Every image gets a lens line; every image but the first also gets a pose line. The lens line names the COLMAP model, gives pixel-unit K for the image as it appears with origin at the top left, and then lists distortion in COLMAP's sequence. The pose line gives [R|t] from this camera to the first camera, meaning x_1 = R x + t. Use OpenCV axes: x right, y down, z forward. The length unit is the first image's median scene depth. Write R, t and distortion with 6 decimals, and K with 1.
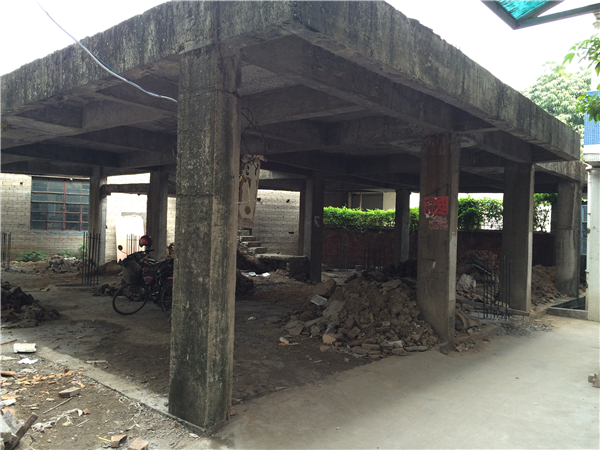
lens RADIAL K [[512.4, 0, 300.0], [0, 512.4, 225.0], [0, 0, 1]] dist [0.085178, -0.105610]
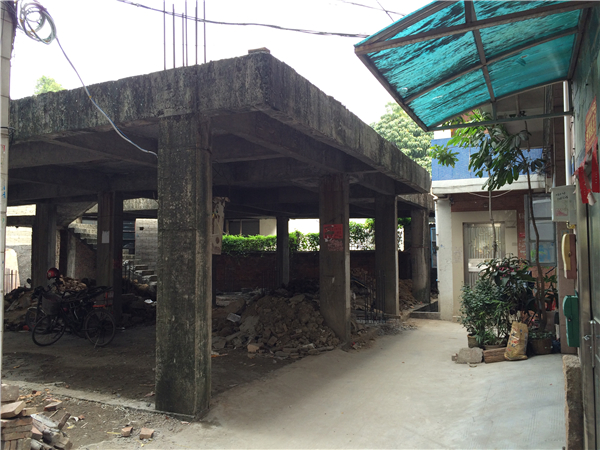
lens RADIAL K [[512.4, 0, 300.0], [0, 512.4, 225.0], [0, 0, 1]] dist [0.085178, -0.105610]
pose [[0.963157, -0.022098, 0.268031, -0.172094], [0.035244, 0.998395, -0.044335, -0.002191], [-0.266622, 0.052148, 0.962390, -0.196539]]
